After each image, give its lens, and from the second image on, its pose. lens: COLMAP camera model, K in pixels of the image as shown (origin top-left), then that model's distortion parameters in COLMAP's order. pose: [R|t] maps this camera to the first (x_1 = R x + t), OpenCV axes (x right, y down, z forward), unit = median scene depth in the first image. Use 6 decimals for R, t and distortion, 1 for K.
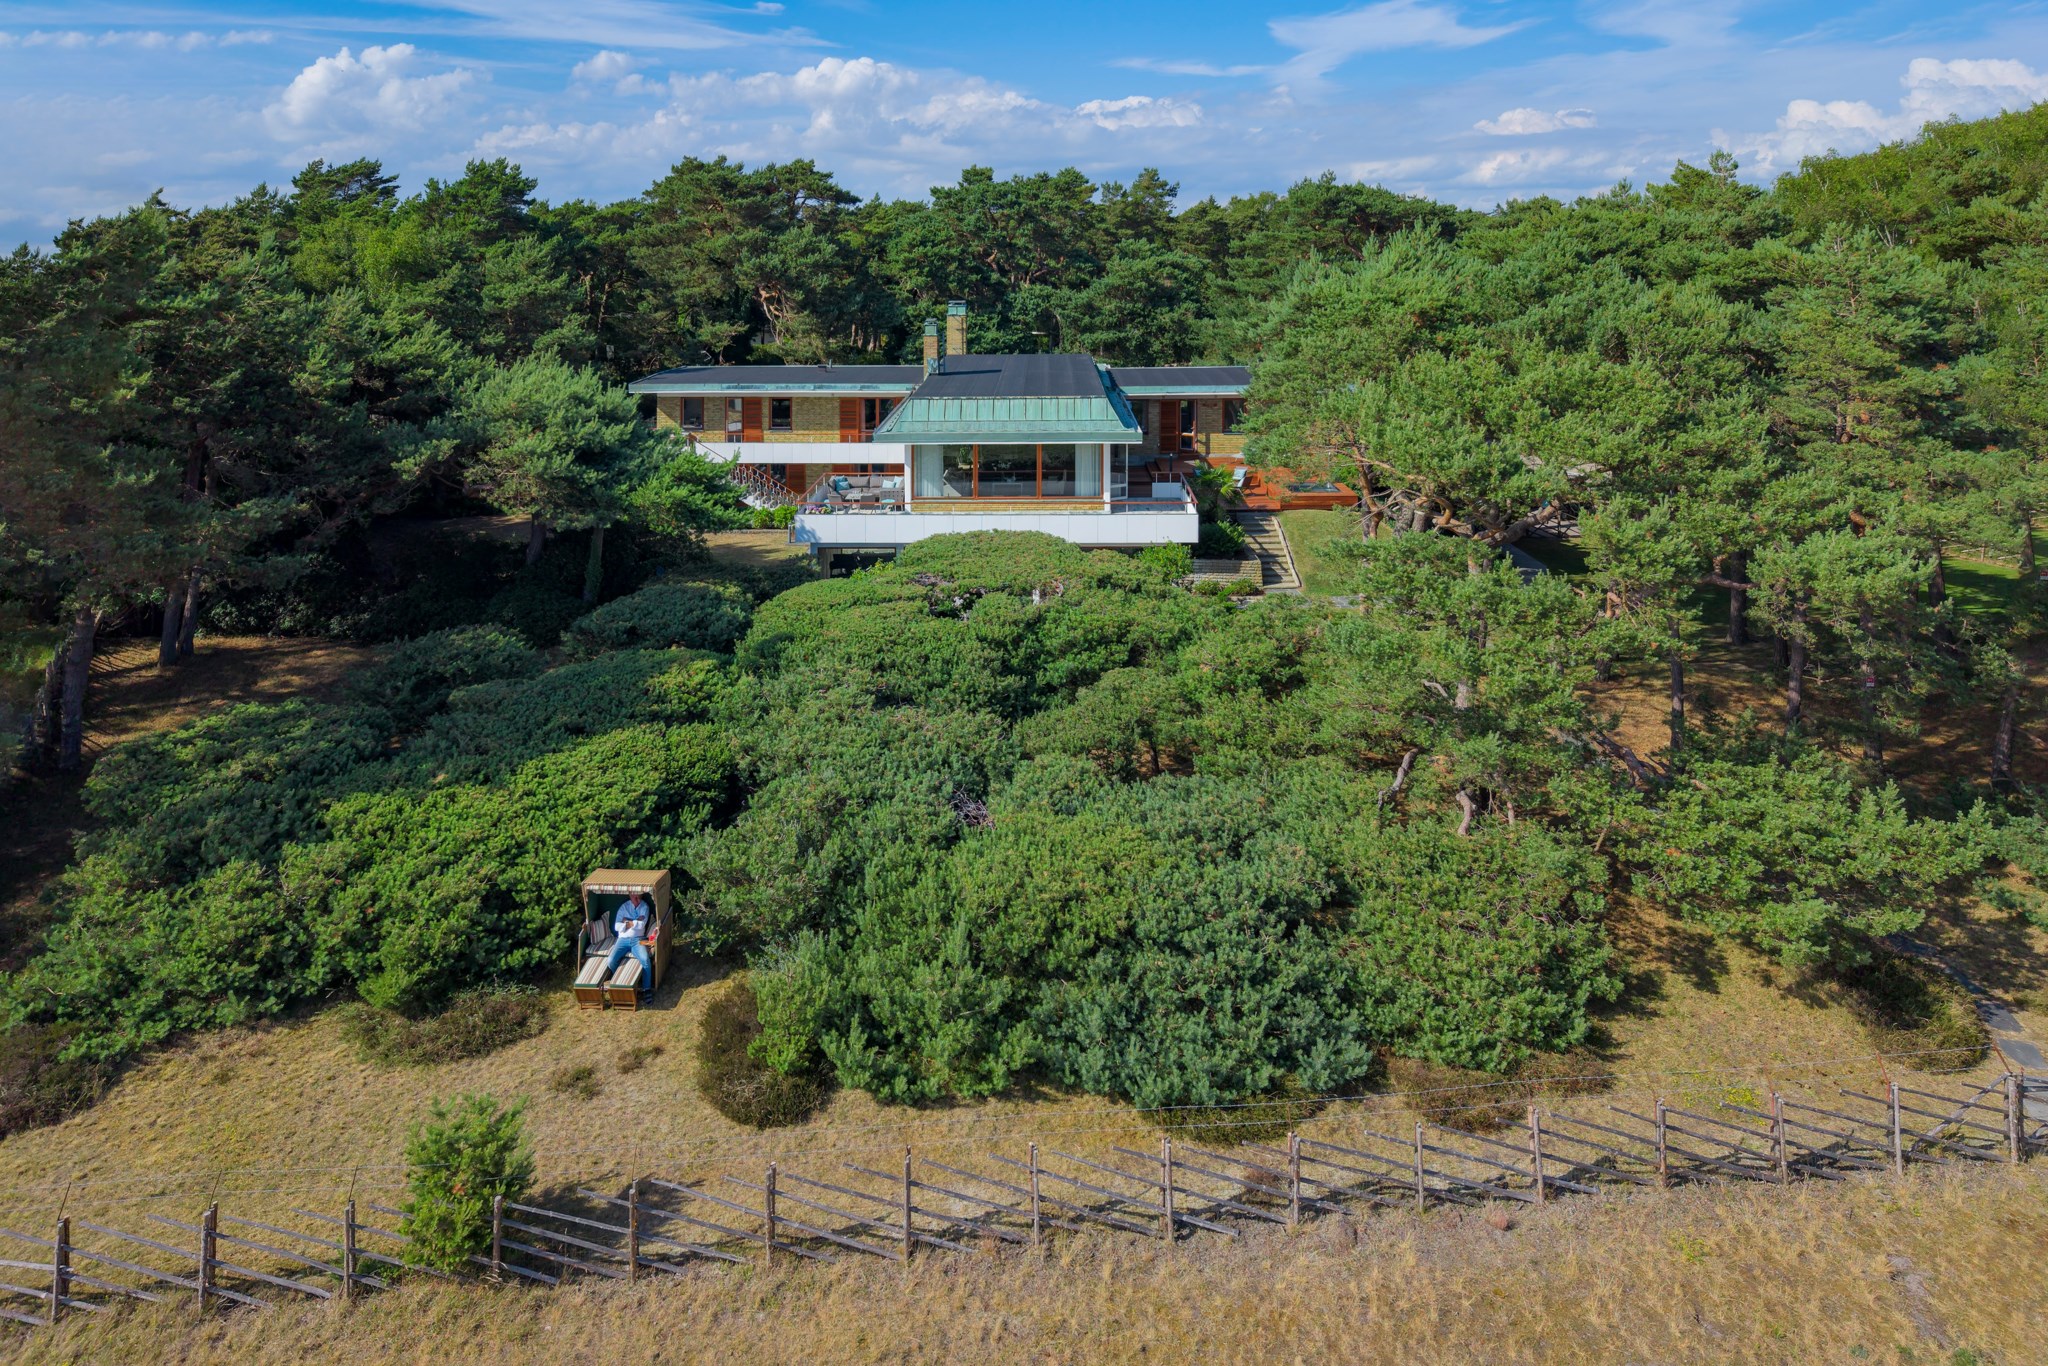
lens RADIAL K [[1452.3, 0, 1022.0], [0, 1452.3, 676.0], [0, 0, 1]] dist [-0.014843, -0.000376]
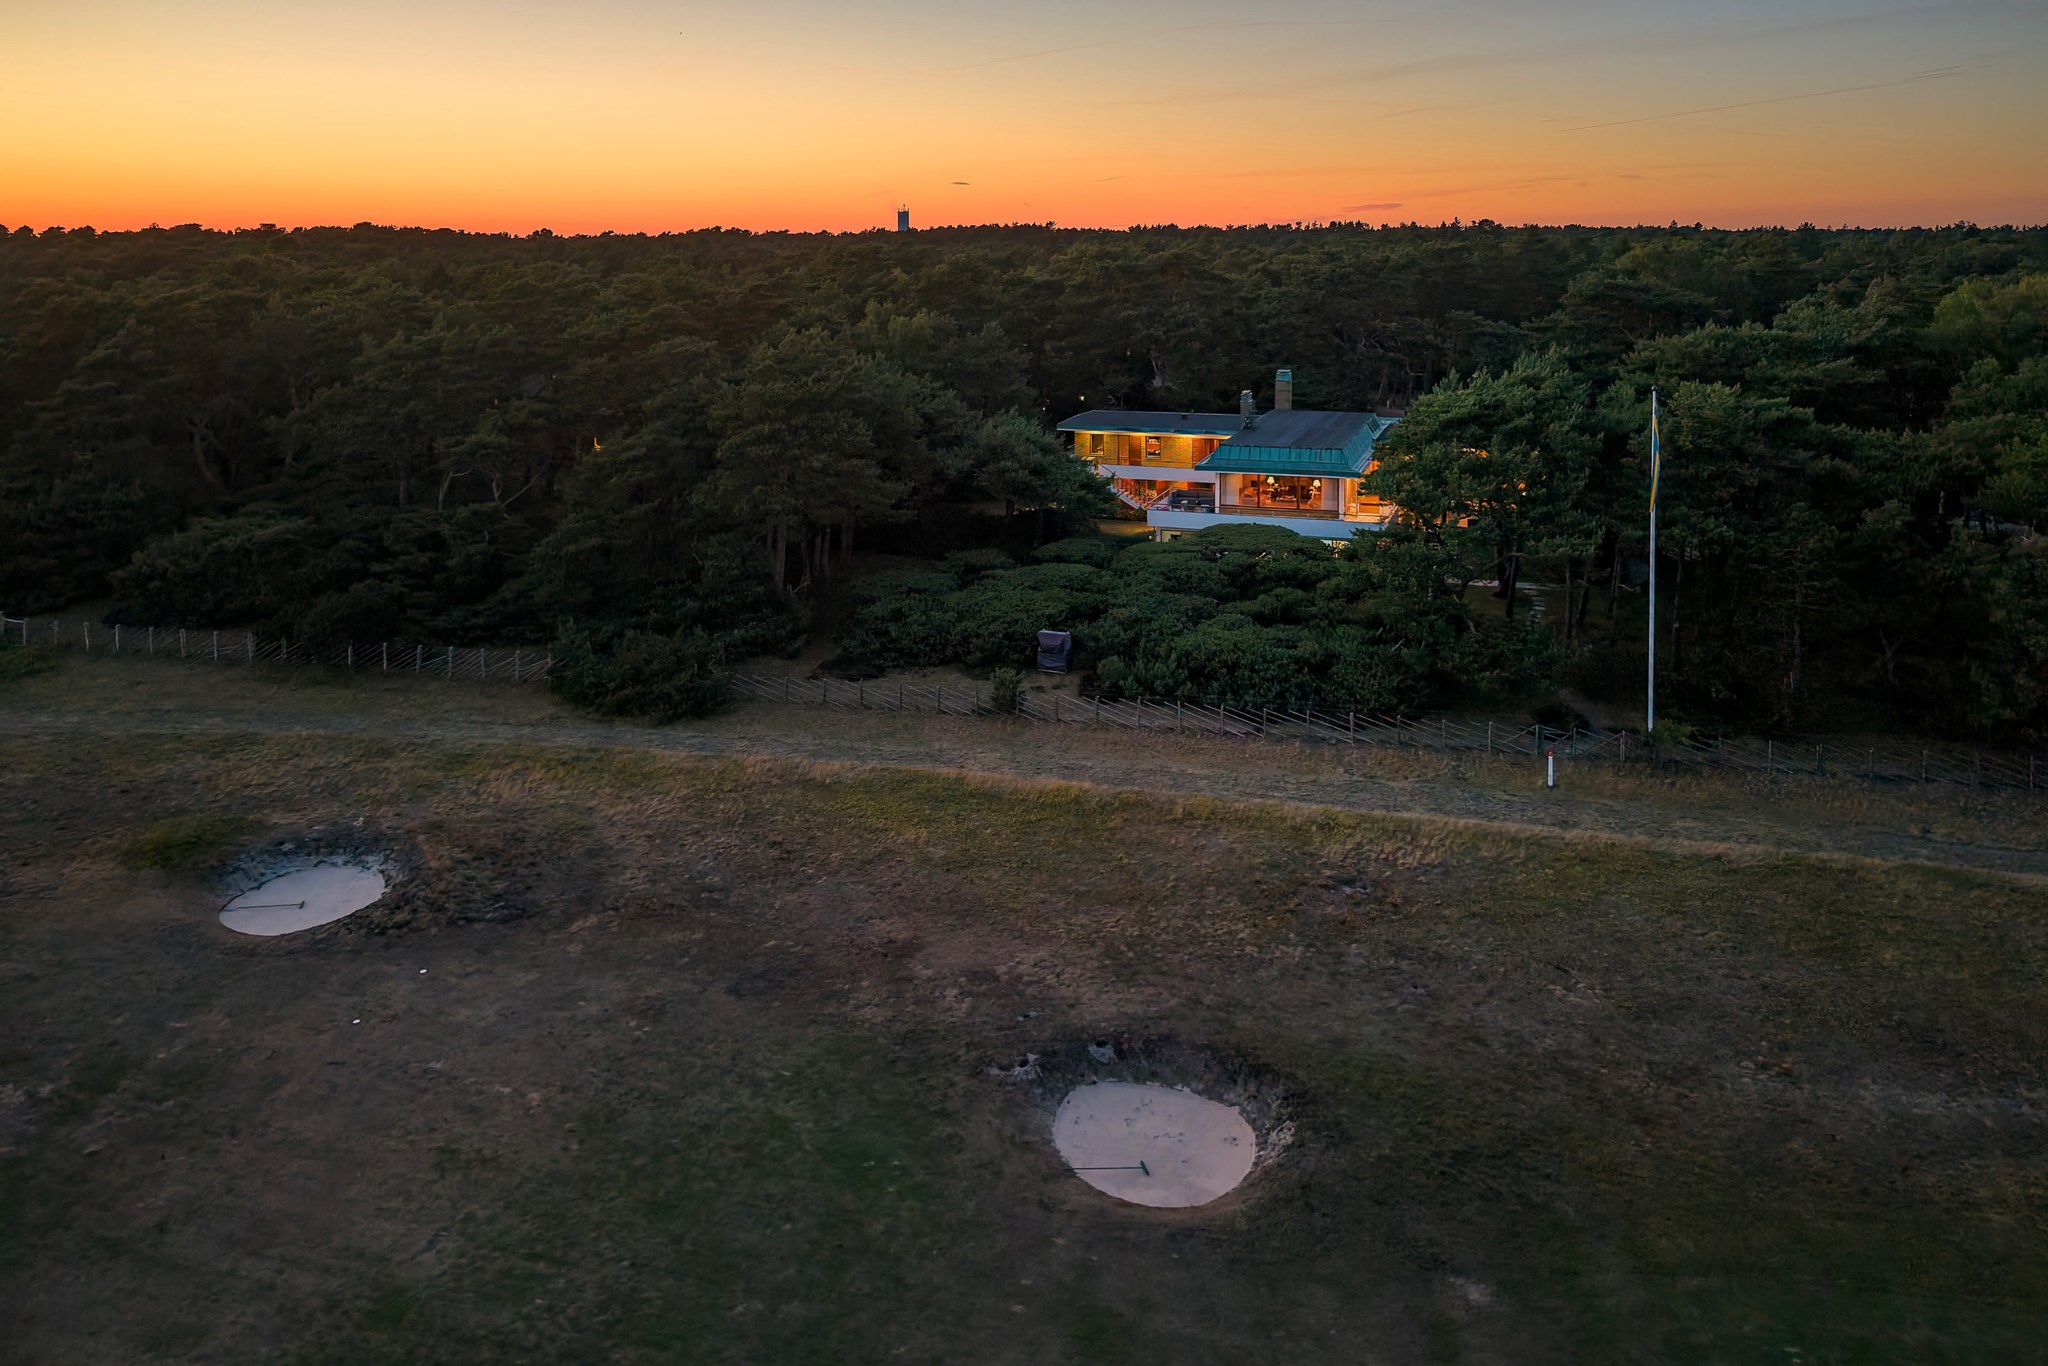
lens RADIAL K [[1452.3, 0, 1027.4], [0, 1452.3, 683.3], [0, 0, 1]] dist [-0.014843, -0.000376]
pose [[0.963670, 0.071845, -0.257253, 0.332841], [-0.073787, 0.997272, 0.002110, 0.201765], [0.256703, 0.016948, 0.966342, -1.418018]]
